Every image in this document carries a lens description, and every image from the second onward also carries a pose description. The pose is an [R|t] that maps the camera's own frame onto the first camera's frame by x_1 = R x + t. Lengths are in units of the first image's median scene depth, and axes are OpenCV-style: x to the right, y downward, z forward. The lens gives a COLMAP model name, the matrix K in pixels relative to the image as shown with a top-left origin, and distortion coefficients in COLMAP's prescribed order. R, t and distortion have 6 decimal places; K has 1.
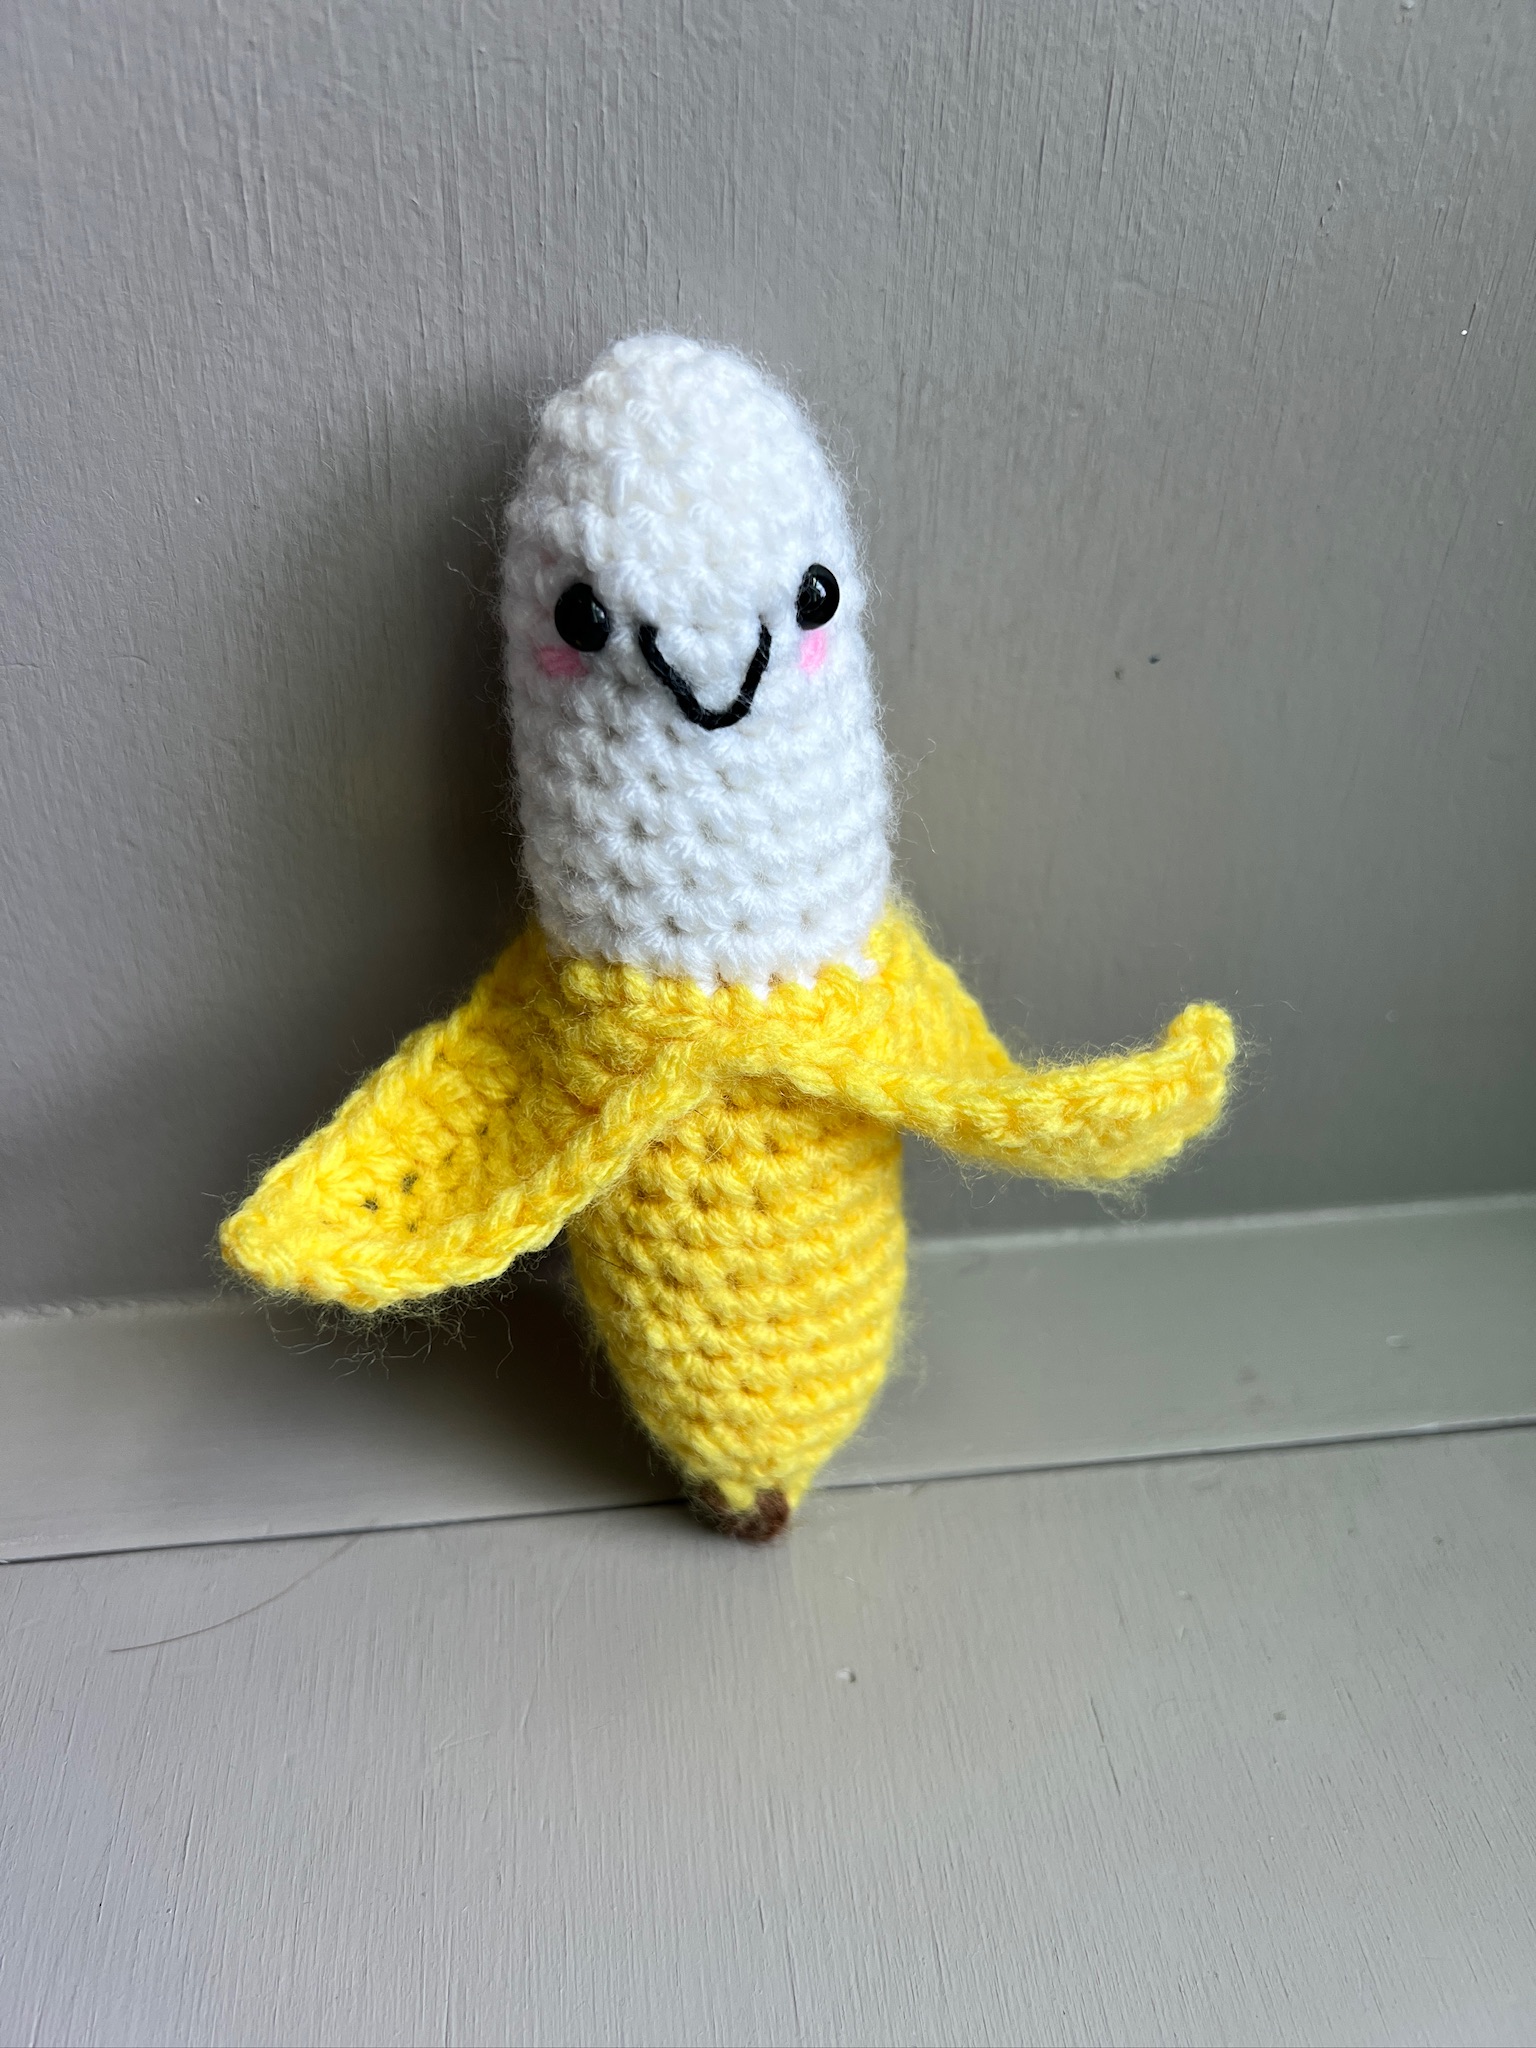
lens RADIAL K [[1543.0, 0, 750.4], [0, 1543.0, 1027.0], [0, 0, 1]] dist [0.012340, -0.047304]
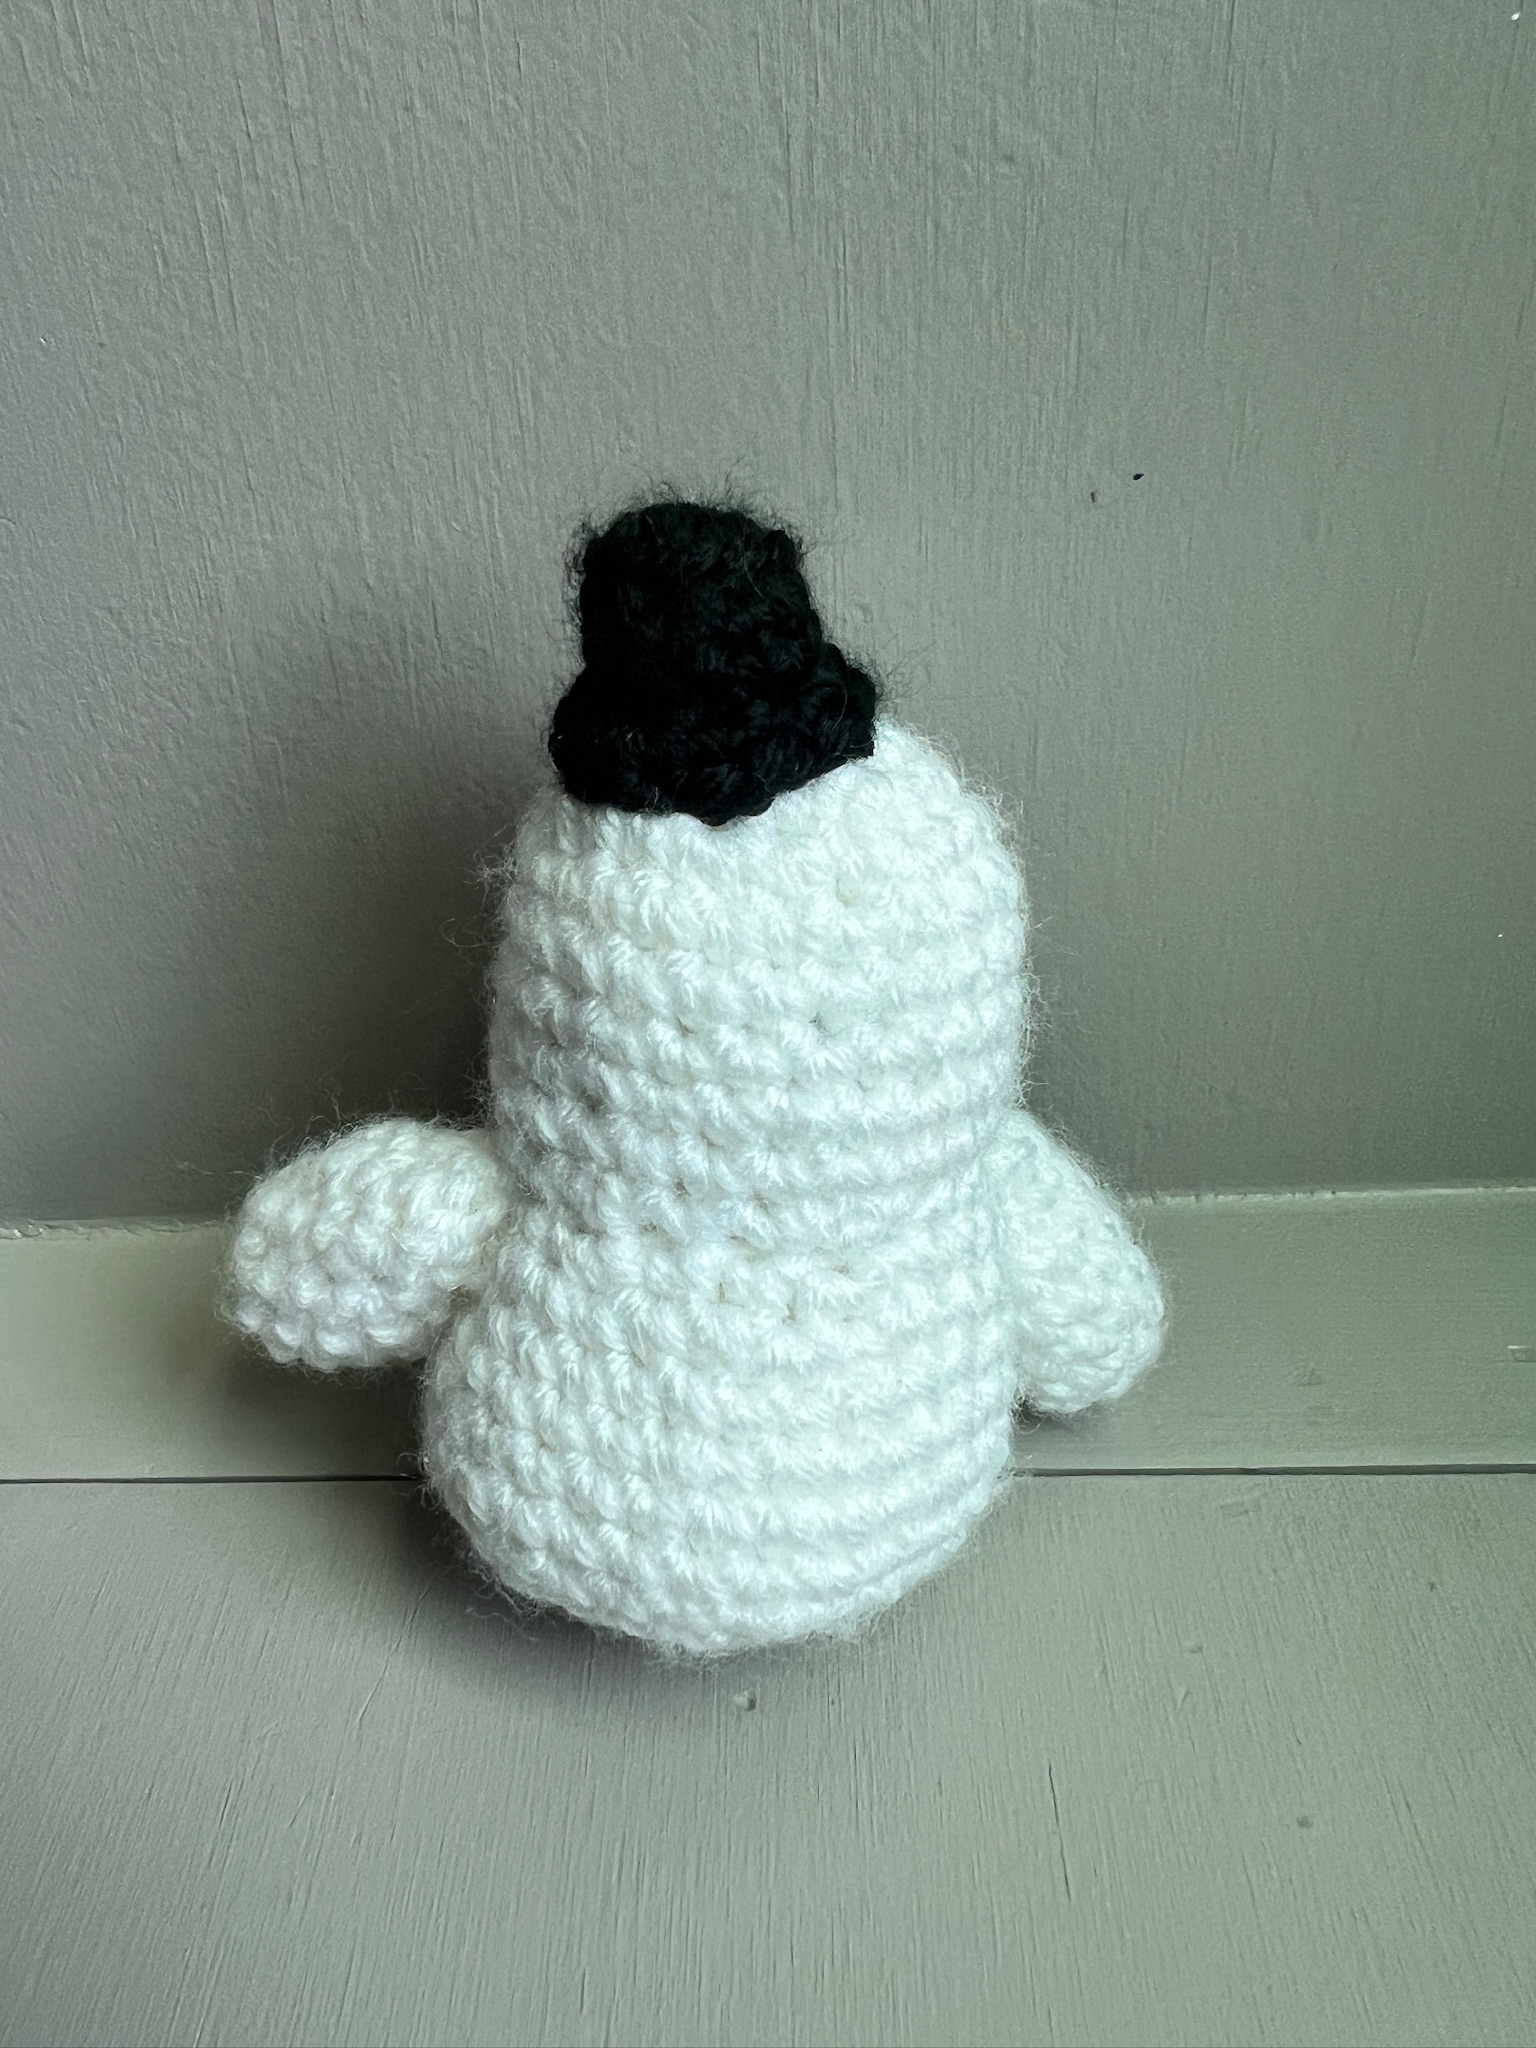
lens RADIAL K [[1543.0, 0, 622.5], [0, 1543.0, 945.4], [0, 0, 1]] dist [0.012340, -0.047304]
pose [[0.976398, 0.006695, -0.215873, 0.204869], [-0.022605, 0.997198, -0.071317, 0.092539], [0.214791, 0.074513, 0.973814, 0.188193]]
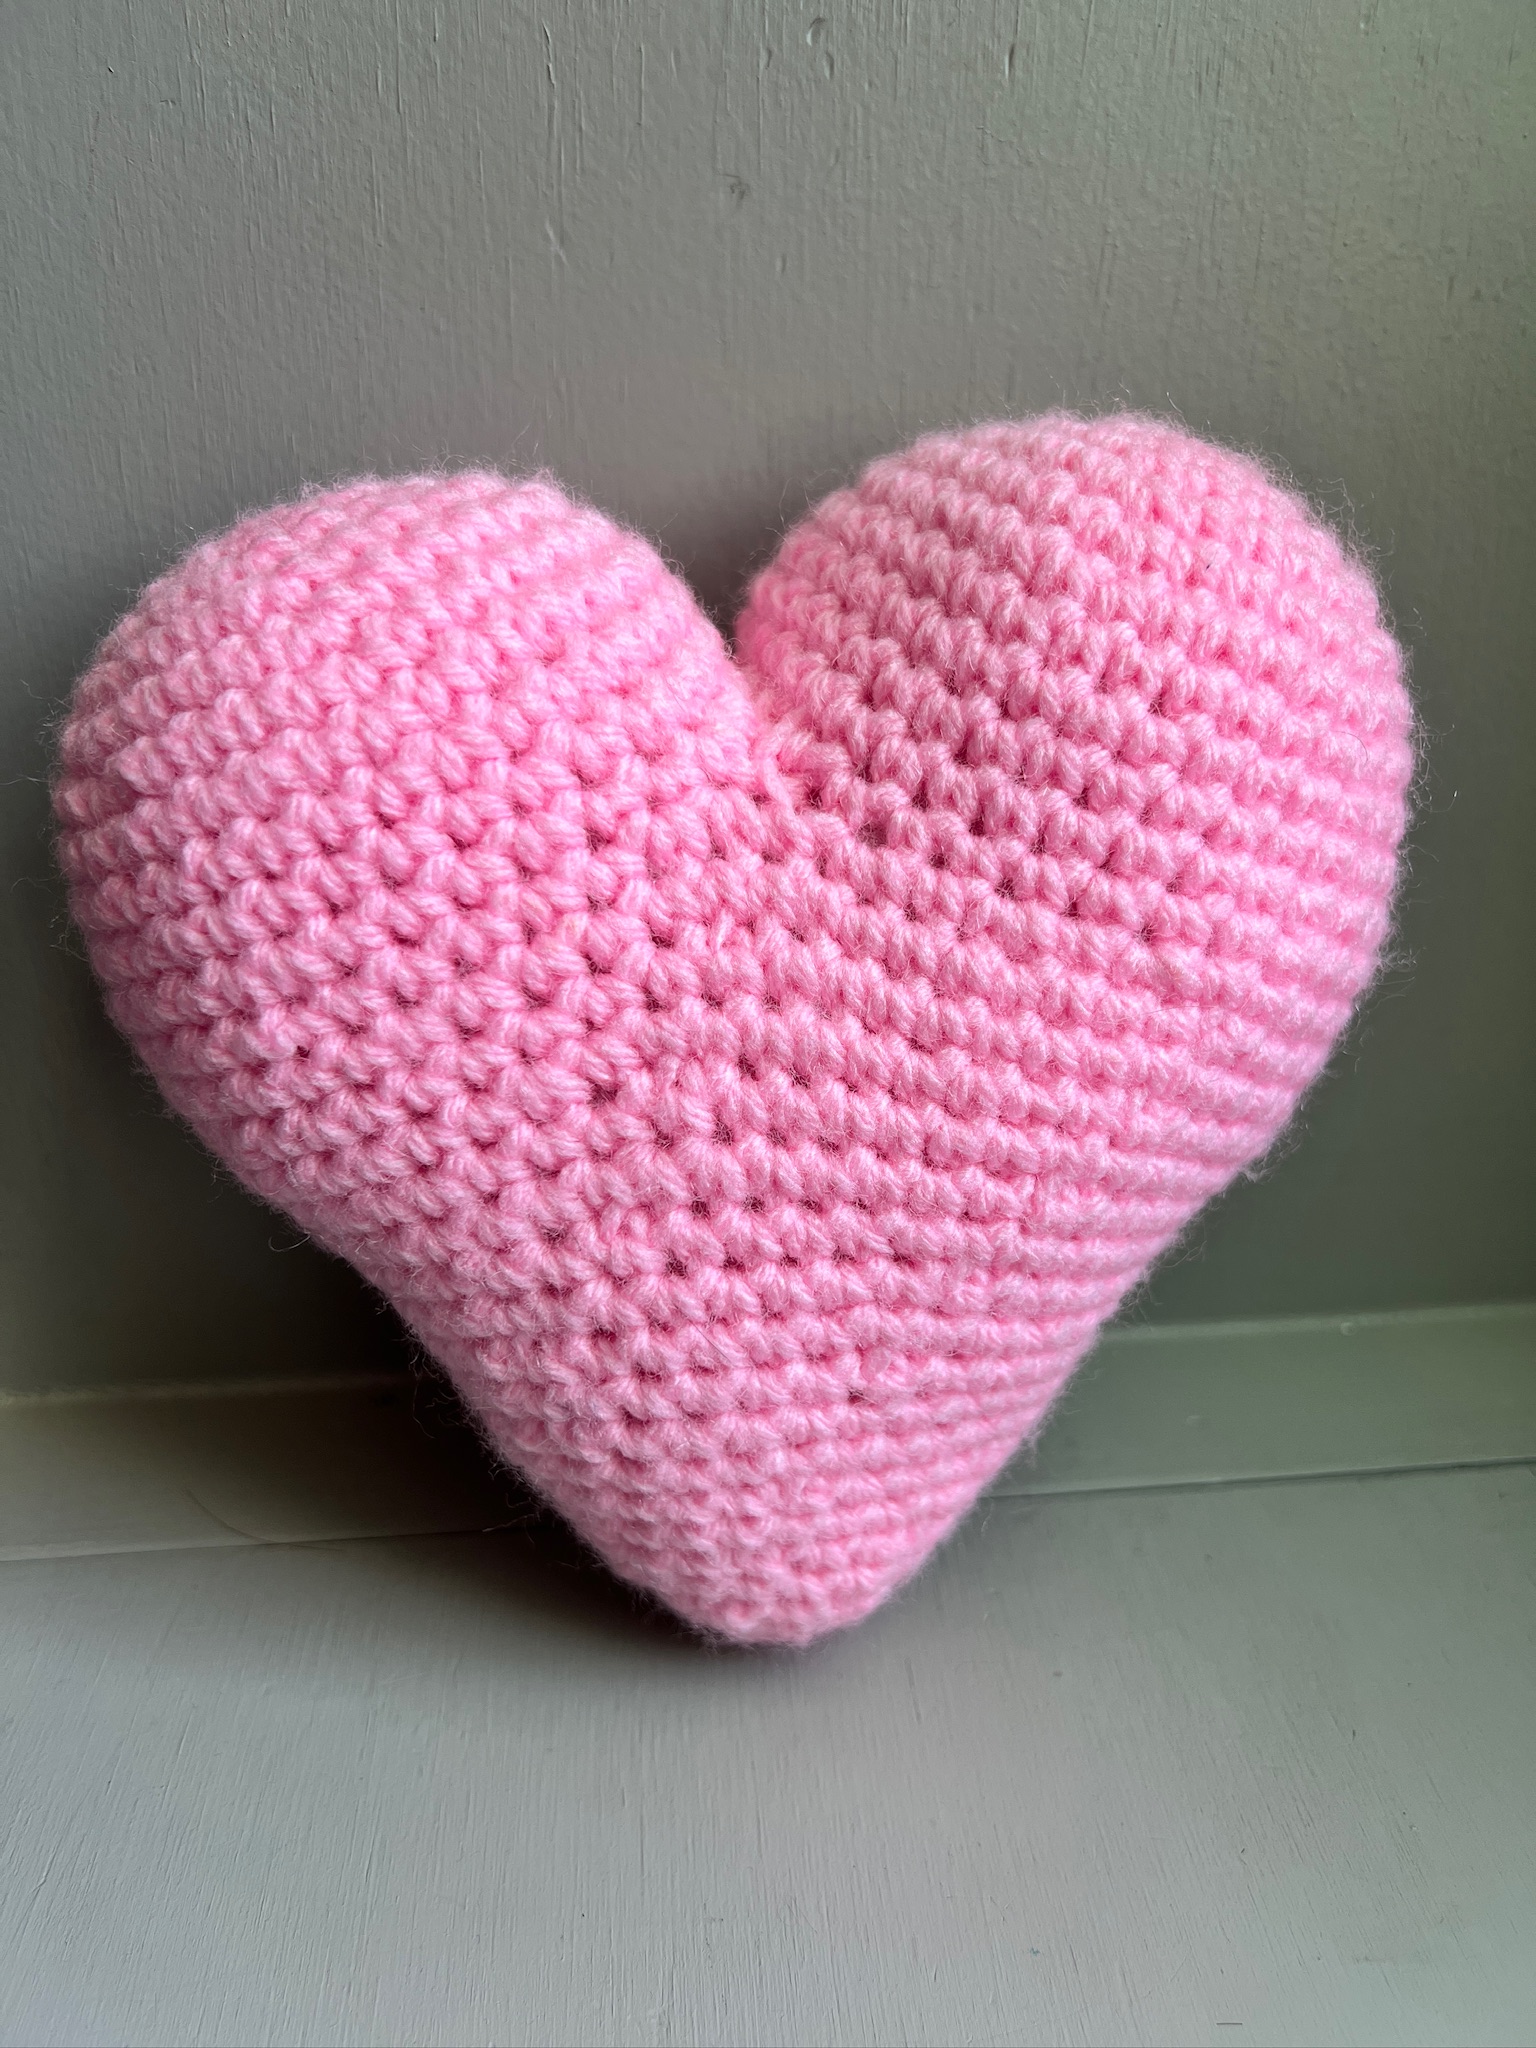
lens RADIAL K [[1543.0, 0, 766.2], [0, 1543.0, 1036.8], [0, 0, 1]] dist [0.012340, -0.047304]
pose [[0.999497, -0.001843, -0.031655, 0.172812], [-0.004793, 0.978058, -0.208278, 0.237546], [0.031345, 0.208325, 0.977557, -0.383617]]
